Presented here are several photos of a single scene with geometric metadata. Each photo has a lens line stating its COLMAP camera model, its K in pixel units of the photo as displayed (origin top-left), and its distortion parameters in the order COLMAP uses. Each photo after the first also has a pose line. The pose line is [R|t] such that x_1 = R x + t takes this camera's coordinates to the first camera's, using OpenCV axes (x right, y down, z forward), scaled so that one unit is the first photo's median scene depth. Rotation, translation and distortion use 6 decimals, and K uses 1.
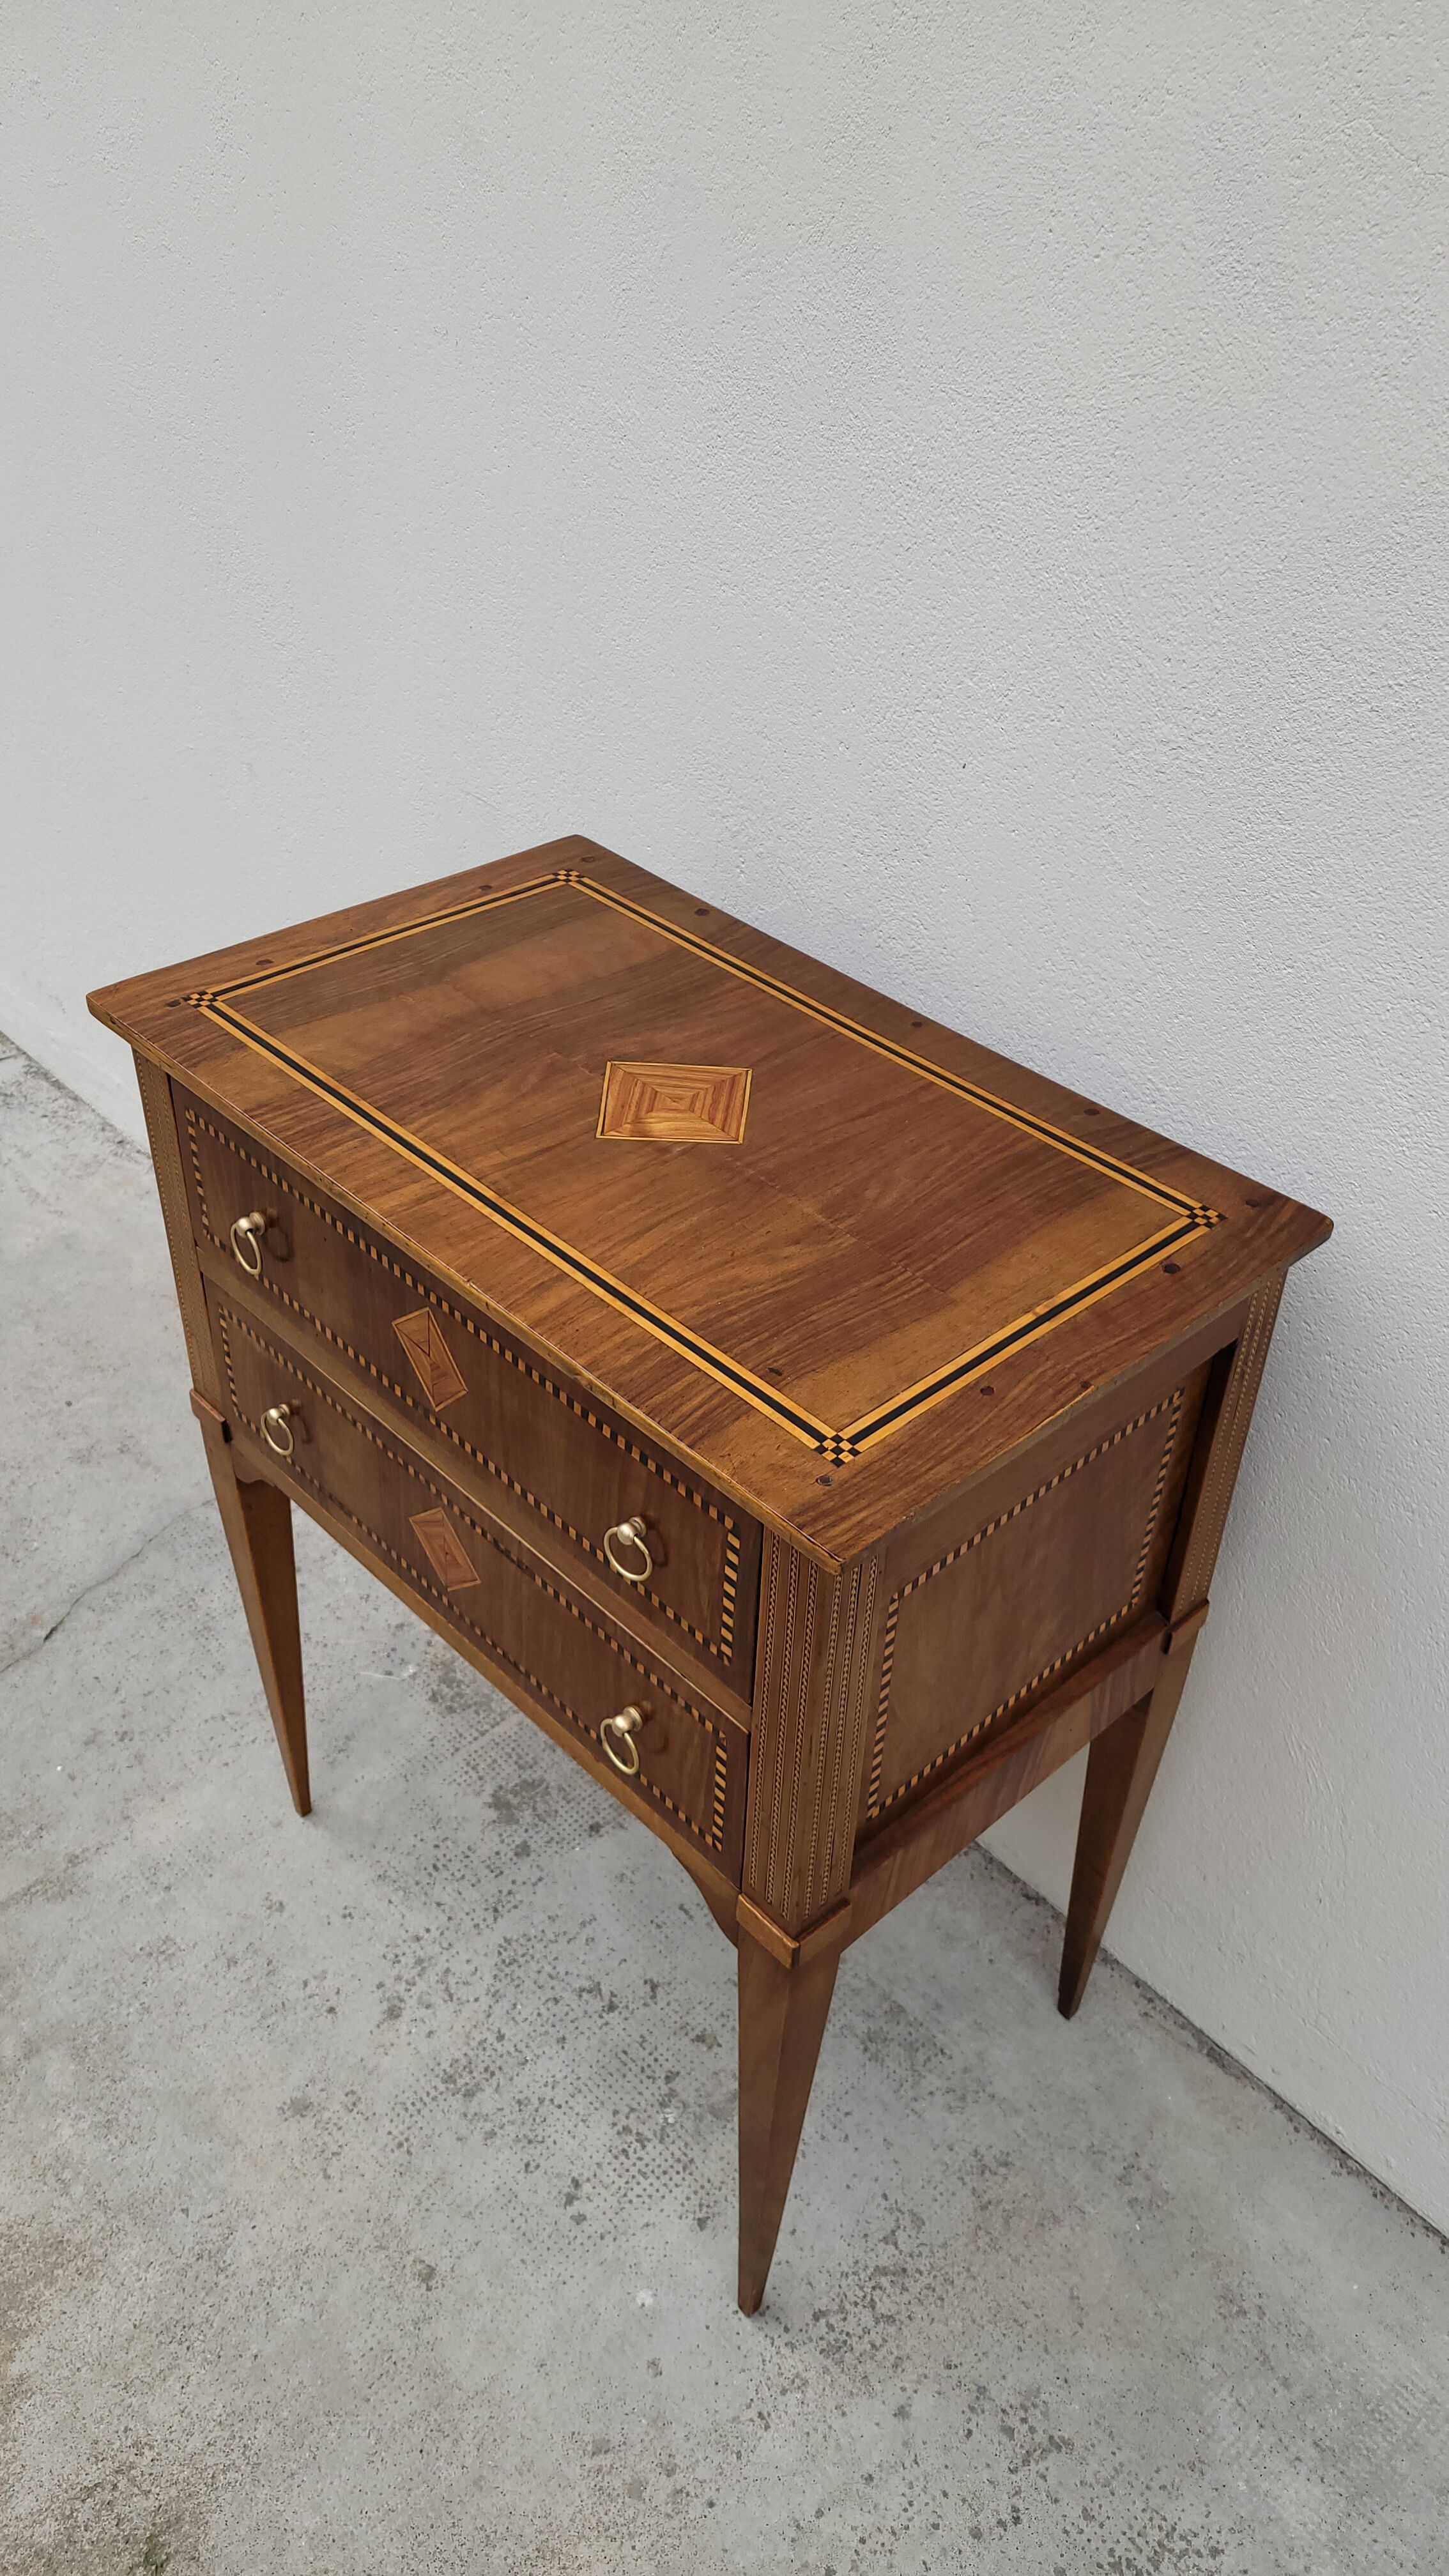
lens RADIAL K [[1930.0, 0, 751.8], [0, 1930.0, 1306.8], [0, 0, 1]] dist [0.054690, -0.037880]
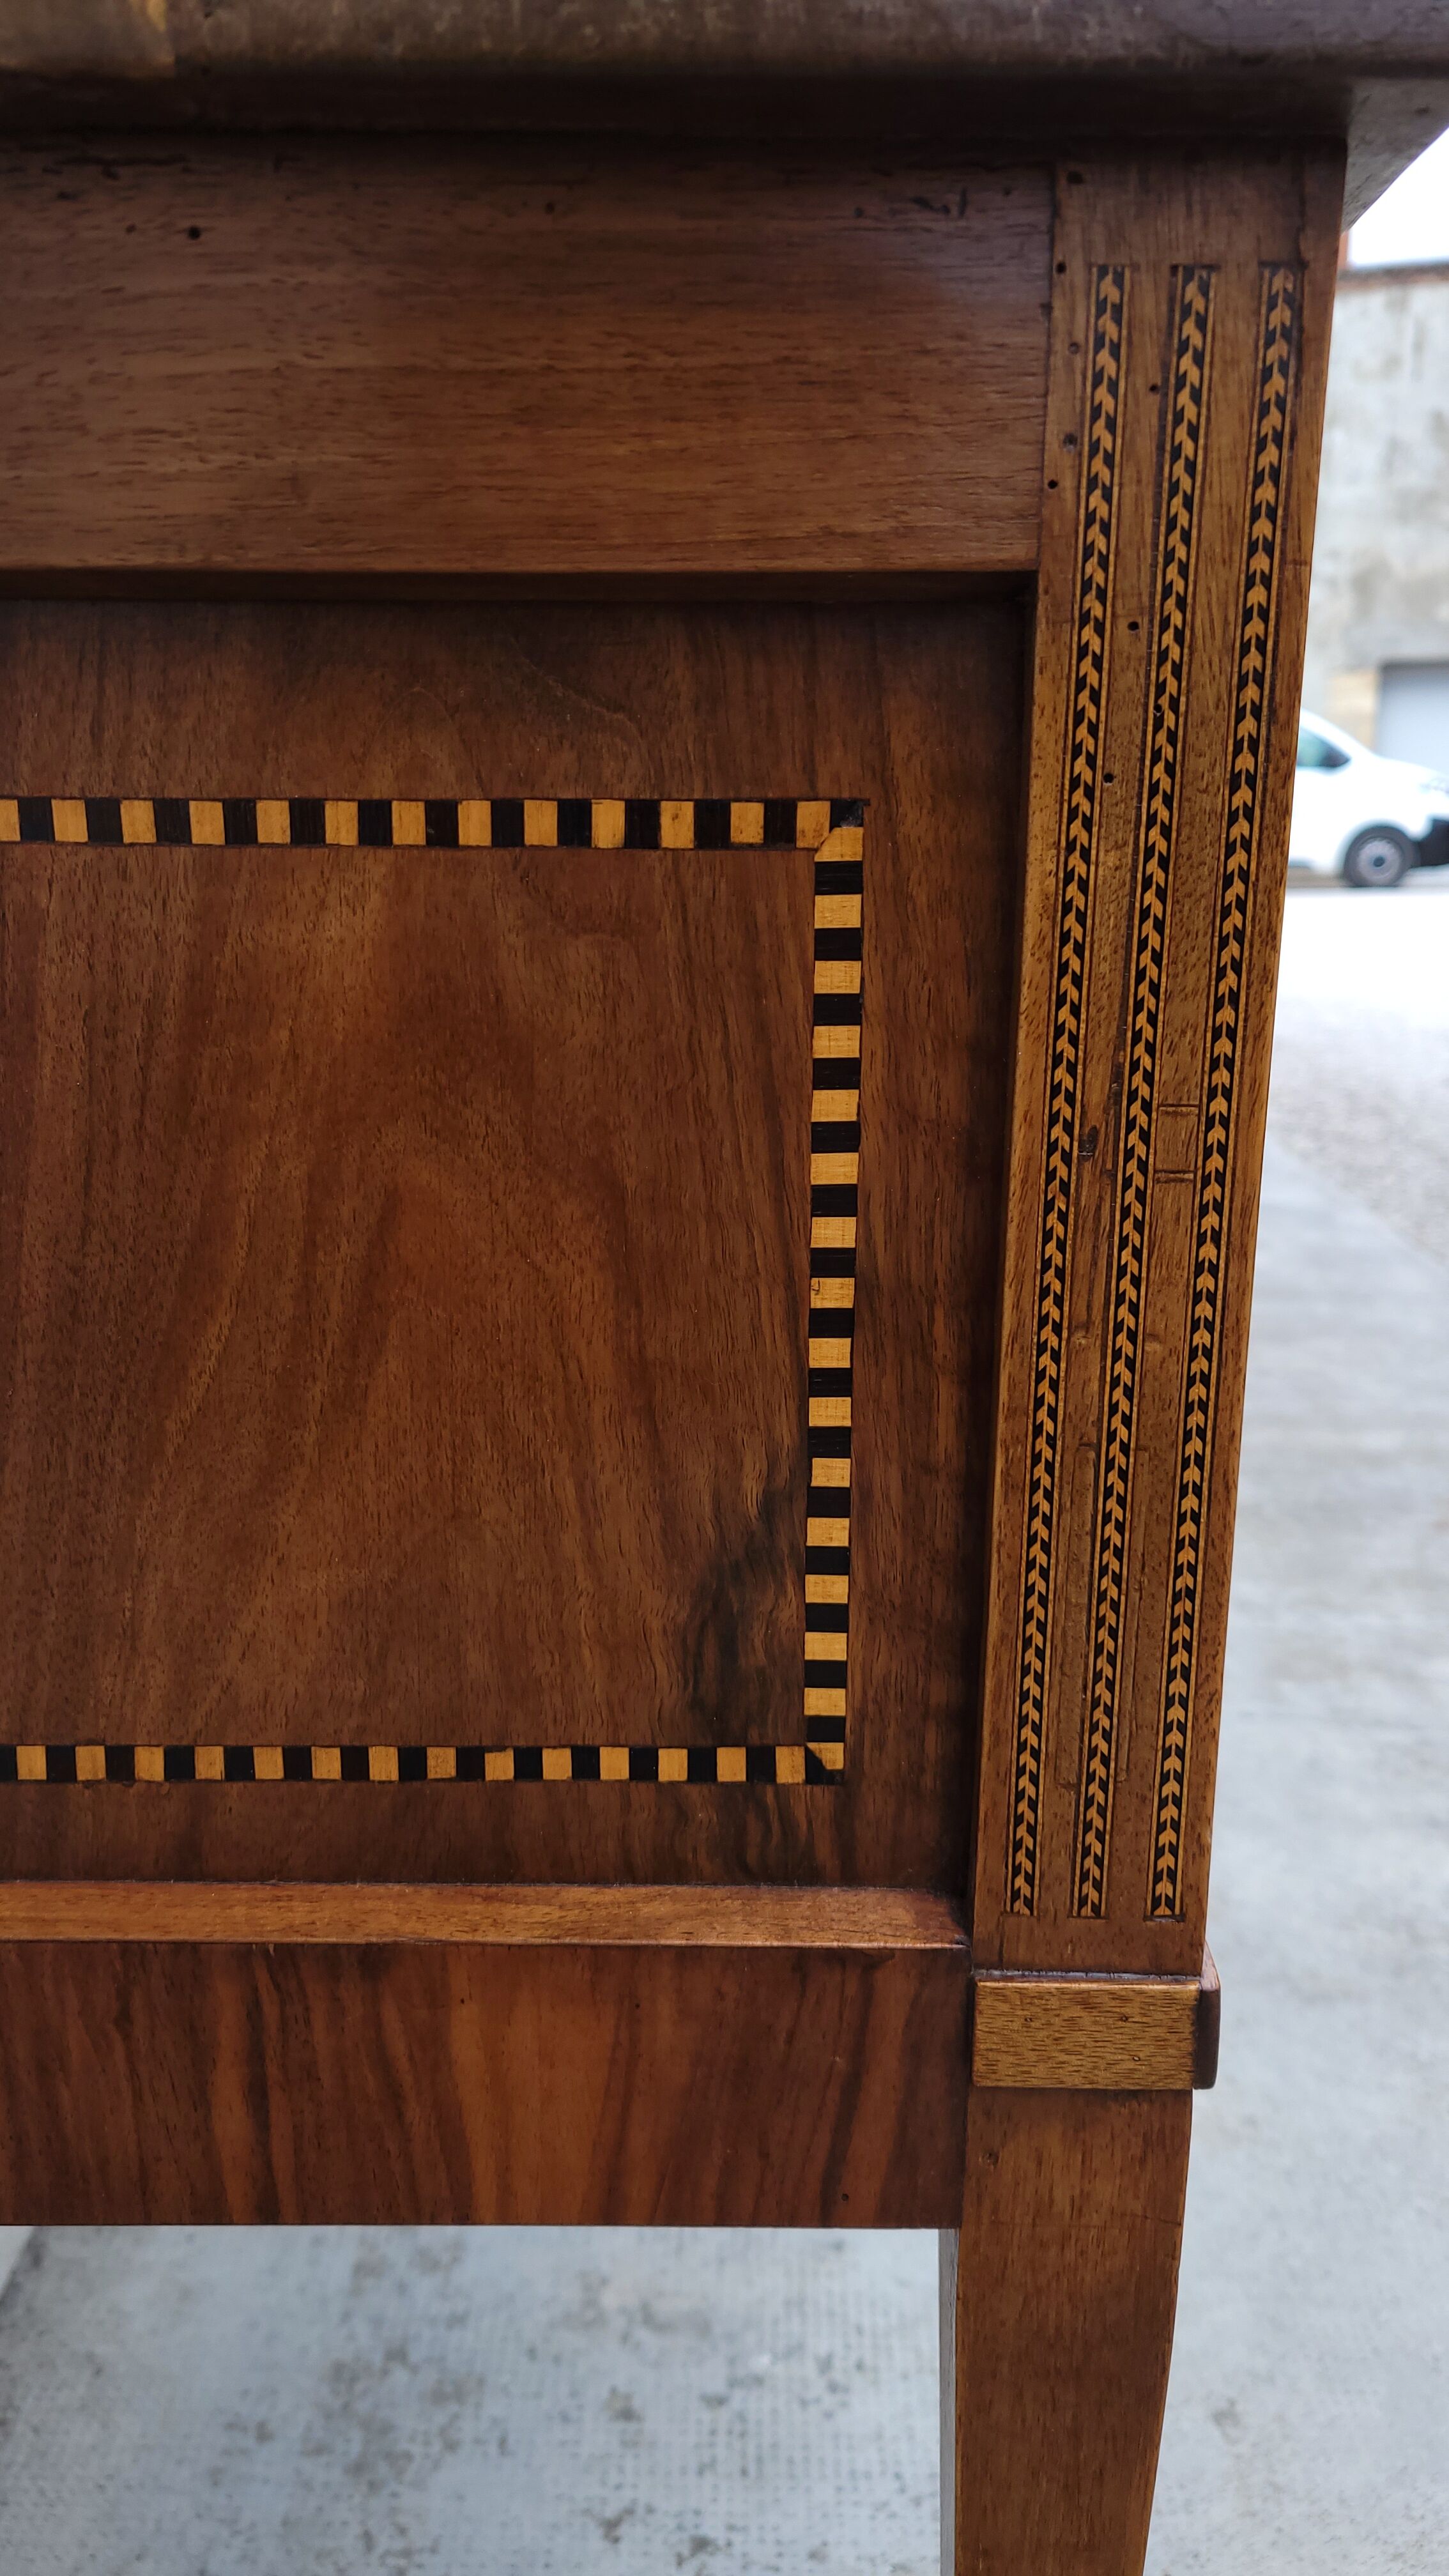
lens RADIAL K [[1967.1, 0, 729.3], [0, 1967.1, 1315.4], [0, 0, 1]] dist [0.030823, -0.024443]
pose [[-0.713573, -0.212842, 0.667467, -0.408419], [0.397904, 0.661023, 0.636176, -0.209732], [-0.576617, 0.719546, -0.386997, 1.101560]]
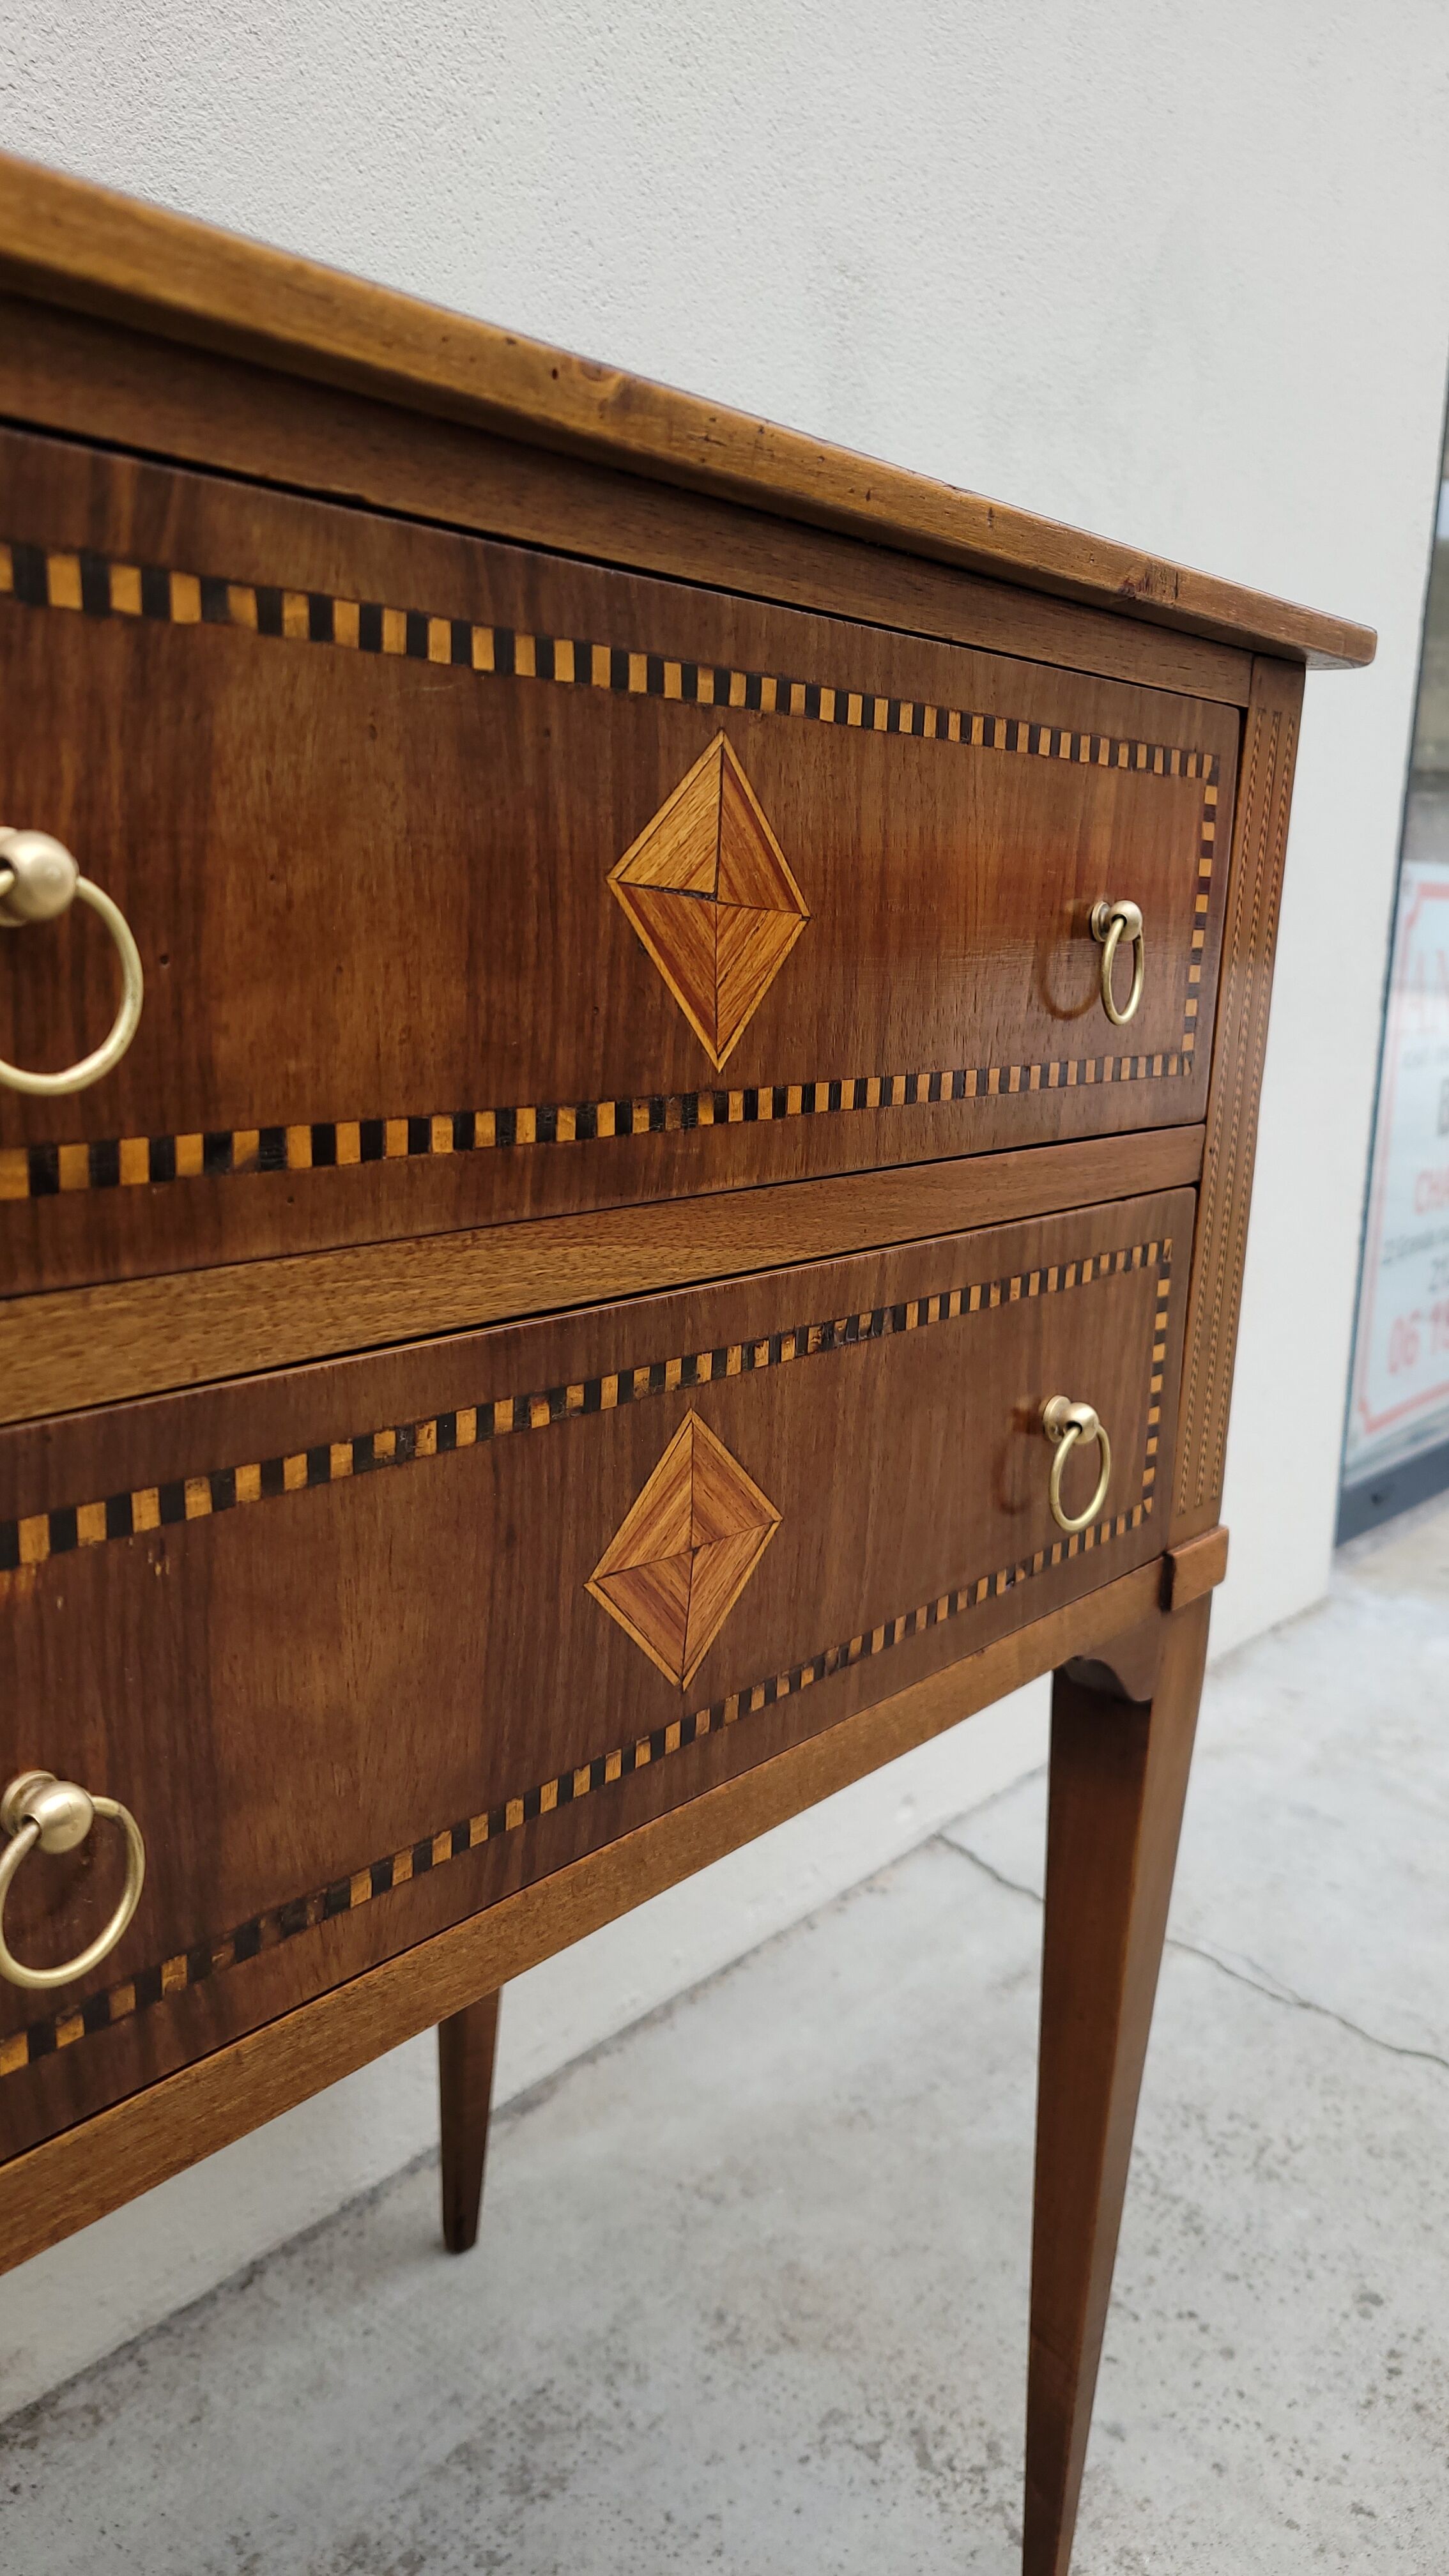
lens RADIAL K [[1951.3, 0, 736.9], [0, 1951.3, 1314.1], [0, 0, 1]] dist [0.039455, -0.027510]
pose [[-0.131364, -0.260327, 0.956542, -0.456871], [0.565246, 0.773013, 0.288005, -0.016819], [-0.814395, 0.578516, 0.045603, 0.824401]]
